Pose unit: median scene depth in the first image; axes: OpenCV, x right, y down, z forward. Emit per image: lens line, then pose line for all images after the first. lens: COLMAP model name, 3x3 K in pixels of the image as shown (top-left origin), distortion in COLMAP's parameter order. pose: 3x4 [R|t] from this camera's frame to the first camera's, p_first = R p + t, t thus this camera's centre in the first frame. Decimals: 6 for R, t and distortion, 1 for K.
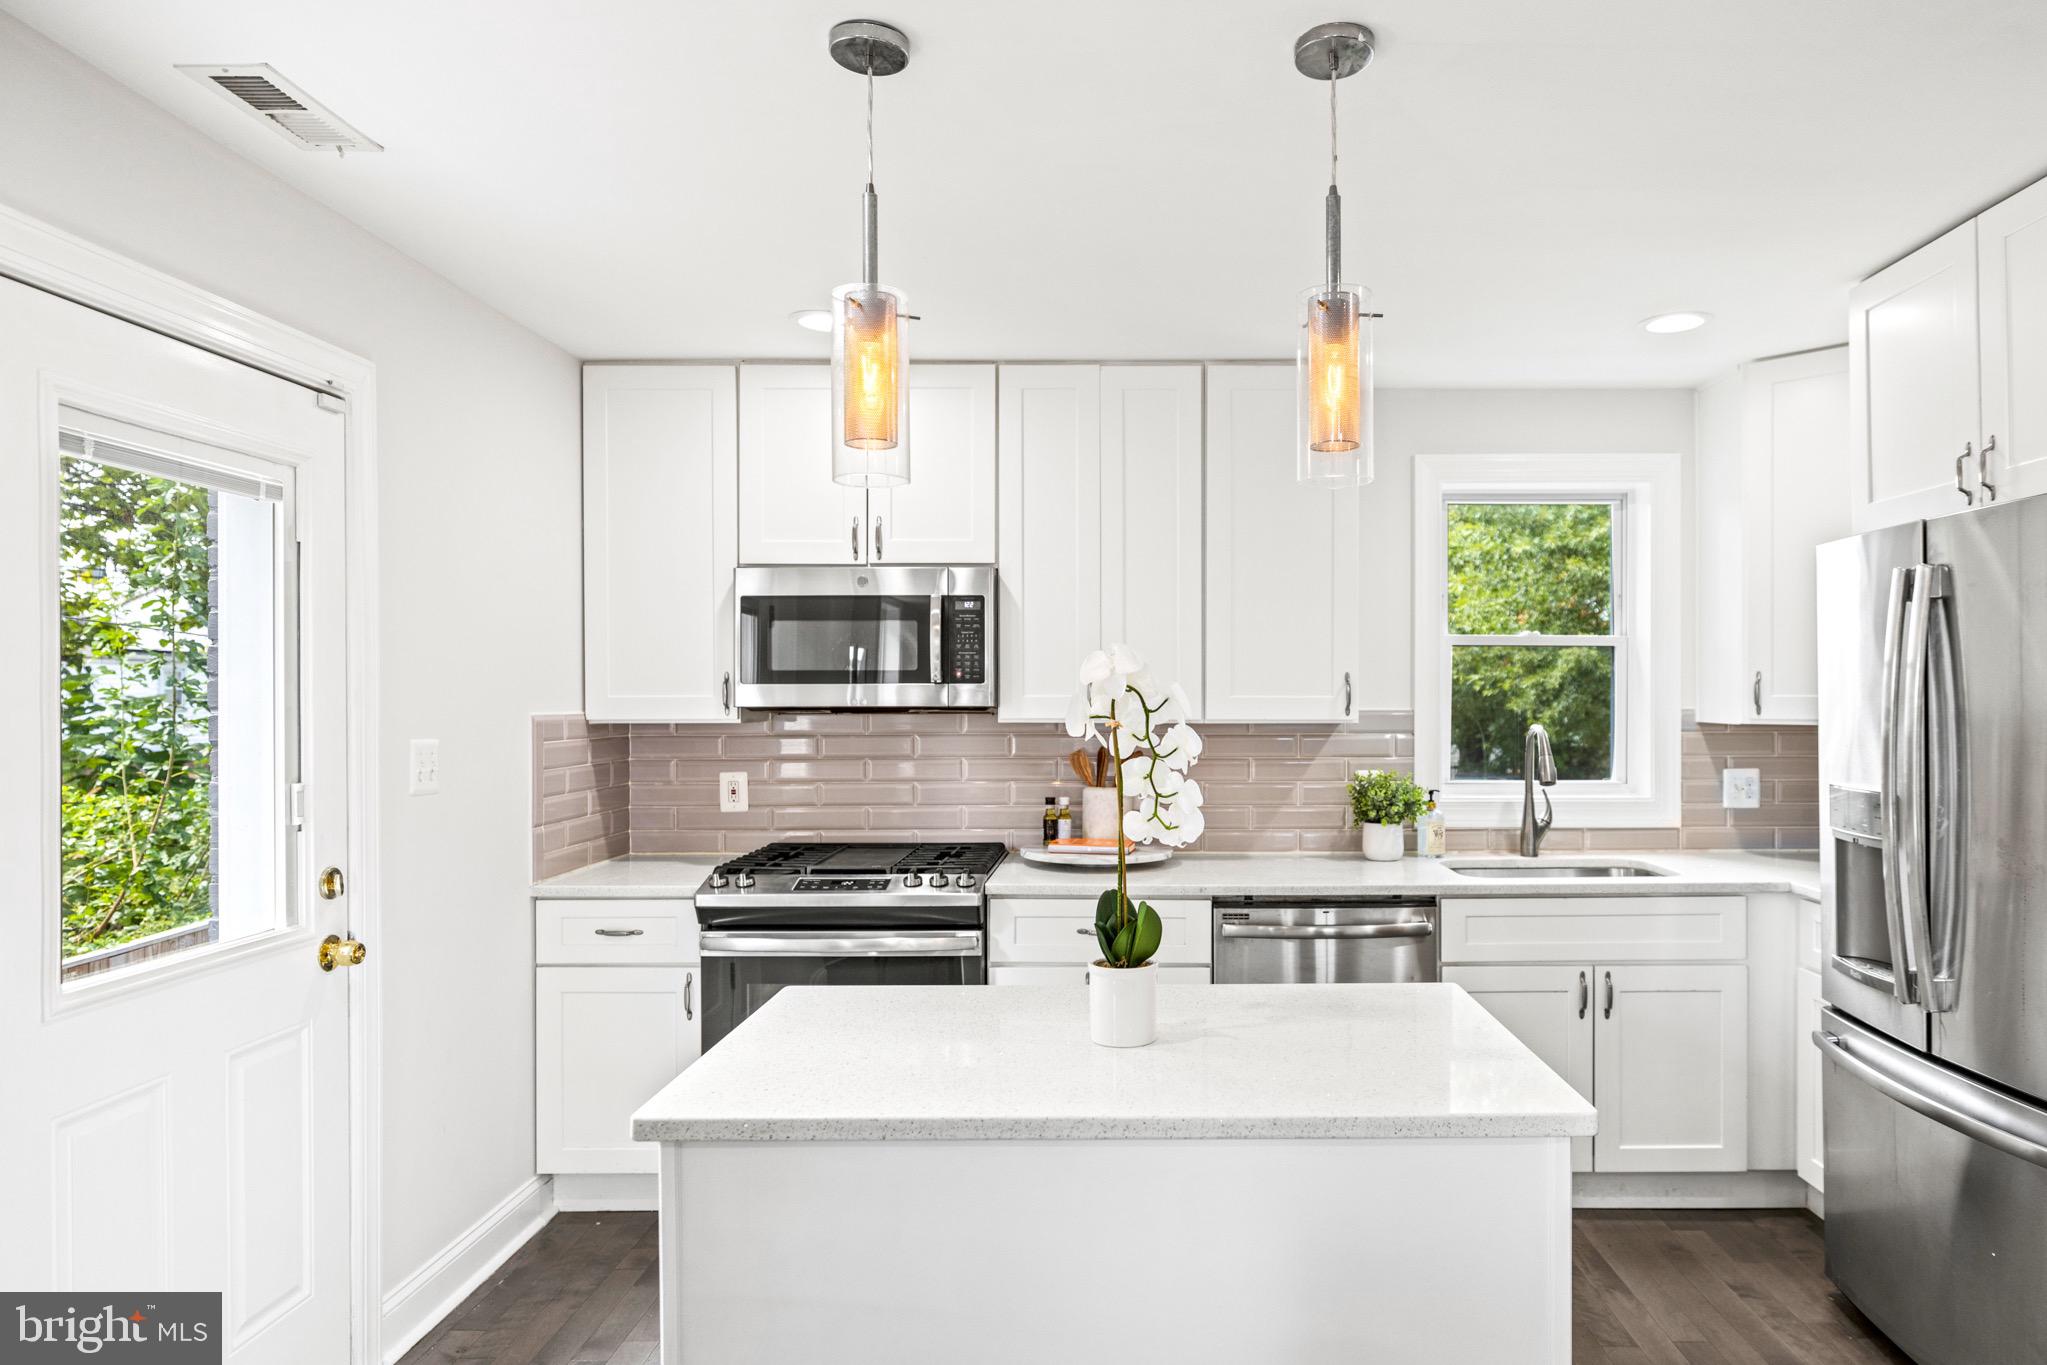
lens RADIAL K [[1244.4, 0, 1143.0], [0, 1244.4, 700.2], [0, 0, 1]] dist [-0.008033, 0.003818]
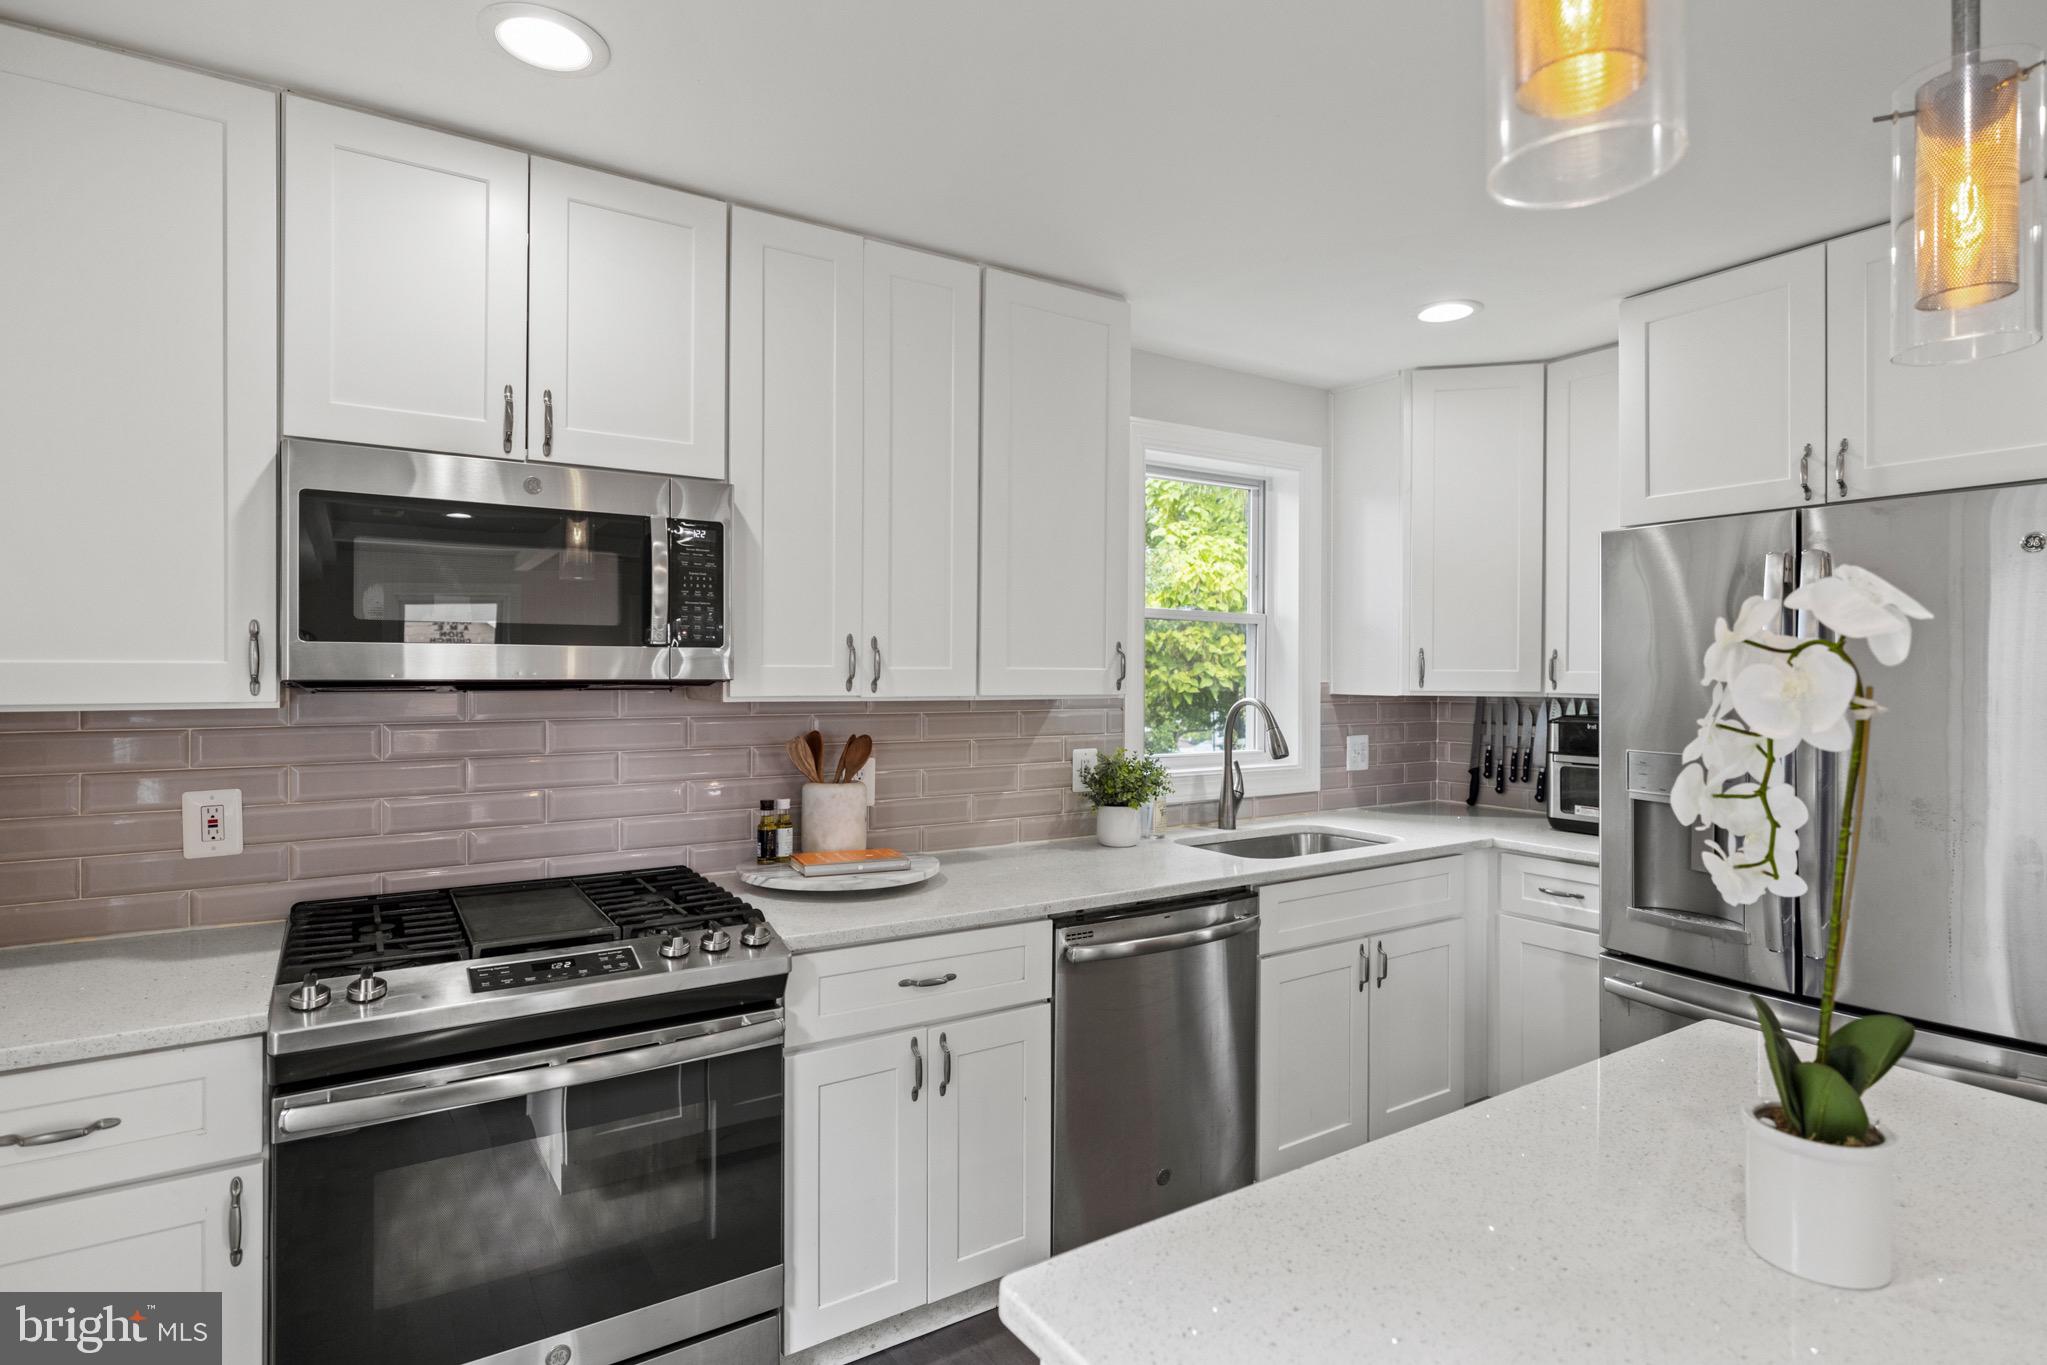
lens RADIAL K [[1044.1, 0, 1043.9], [0, 1044.1, 670.2], [0, 0, 1]] dist [-0.000307, 0.000657]
pose [[0.838178, 0.004824, 0.545375, -0.293909], [-0.002010, 0.999981, -0.005757, 0.002611], [-0.545393, 0.003730, 0.838172, 0.398459]]
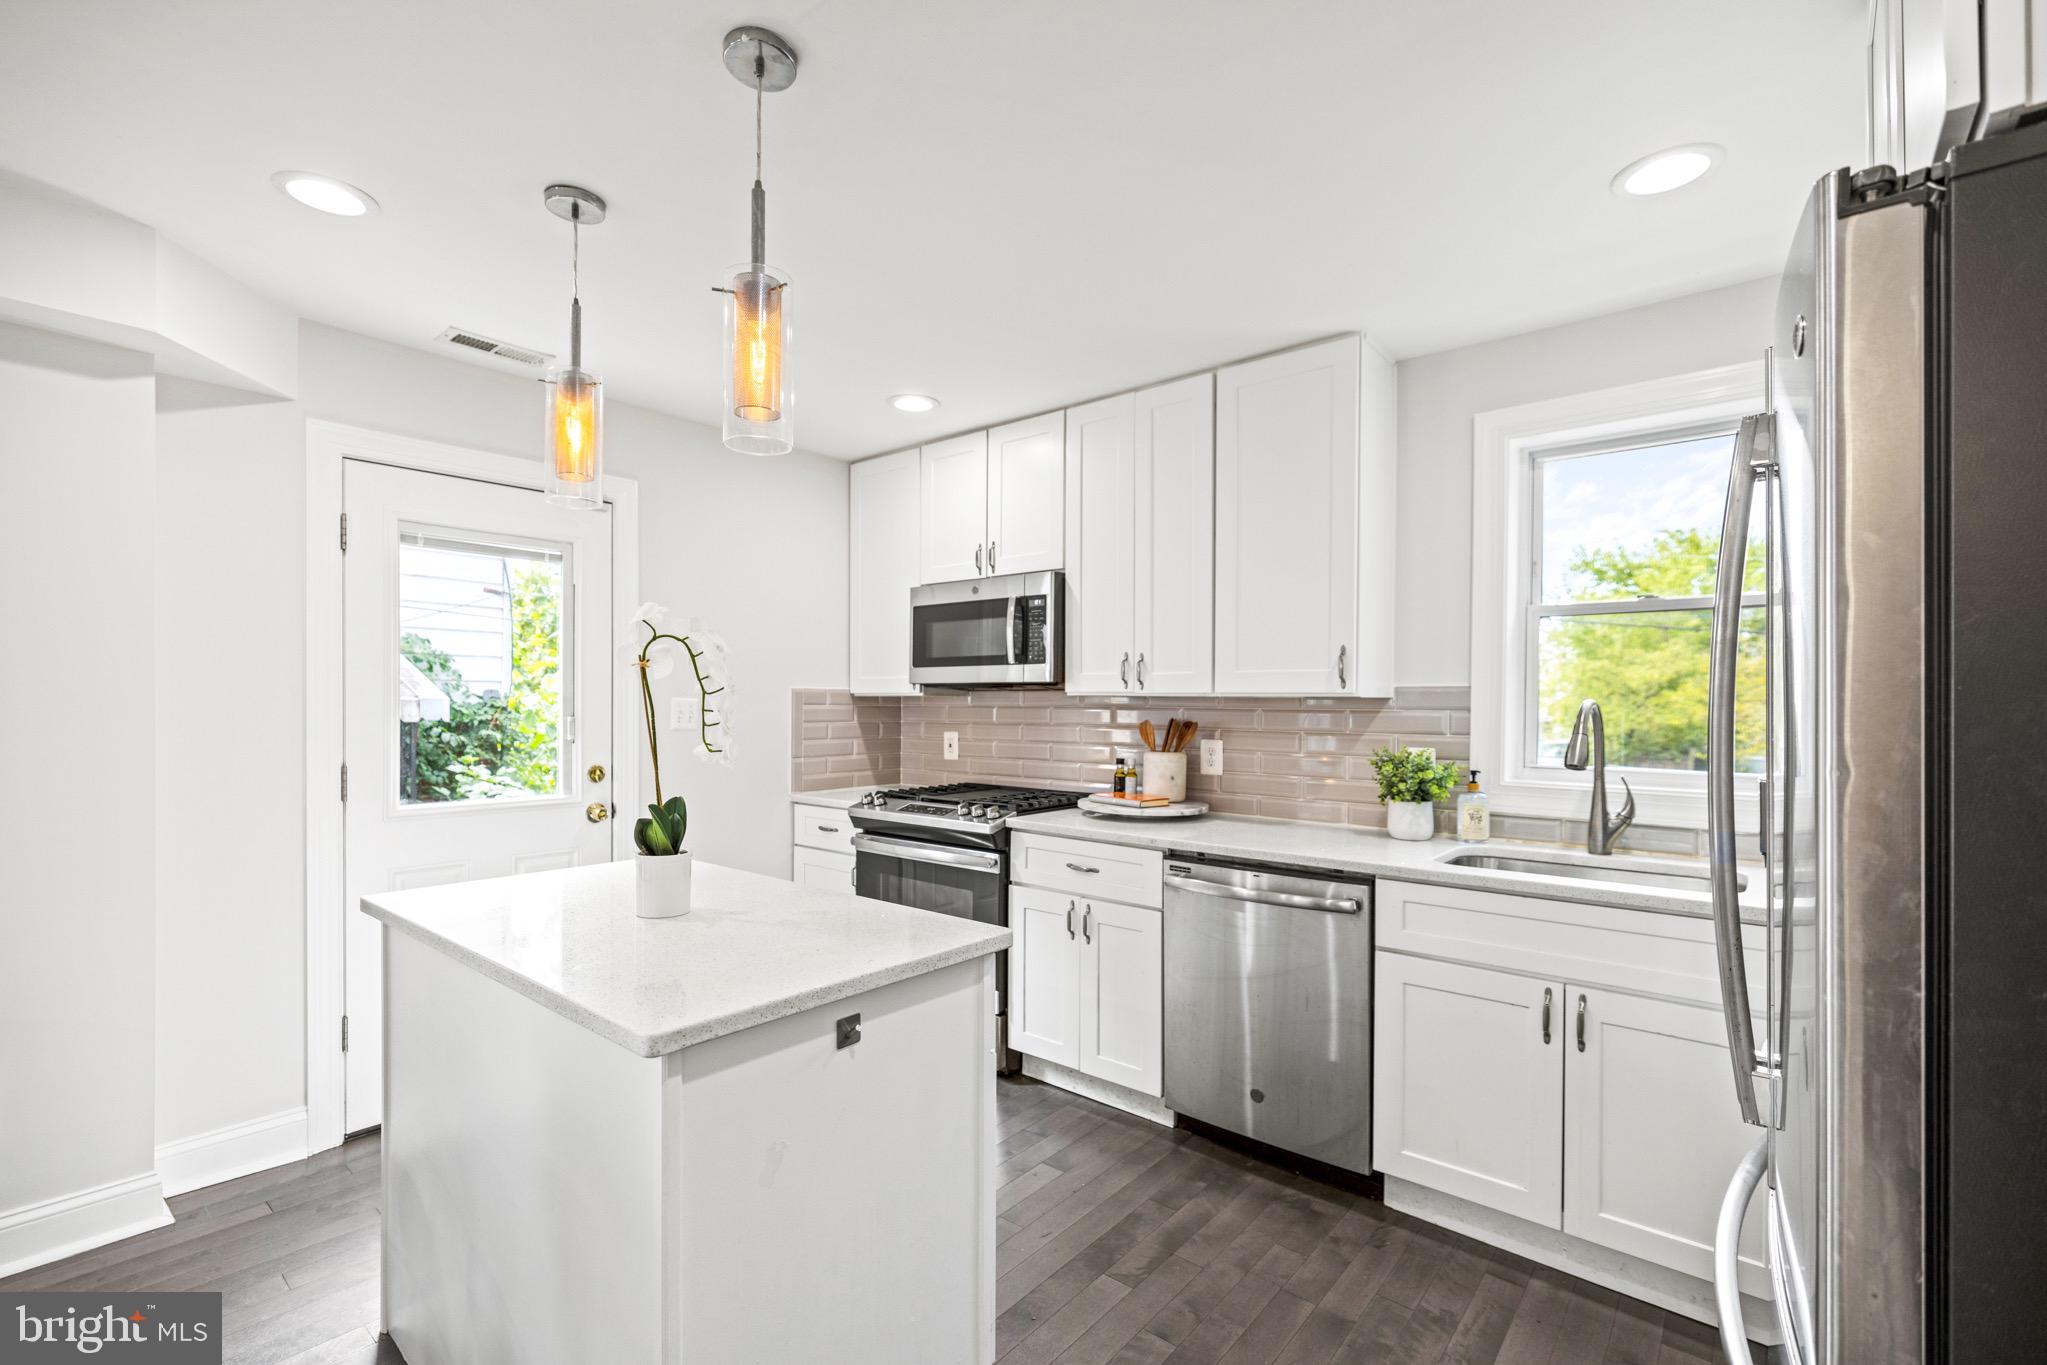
lens RADIAL K [[900.1, 0, 999.6], [0, 900.1, 711.2], [0, 0, 1]] dist [0.003928, 0.000051]
pose [[0.755511, 0.012666, -0.655014, 0.433132], [-0.010594, 0.999919, 0.007116, 0.028385], [0.655051, 0.001563, 0.755583, 0.272040]]
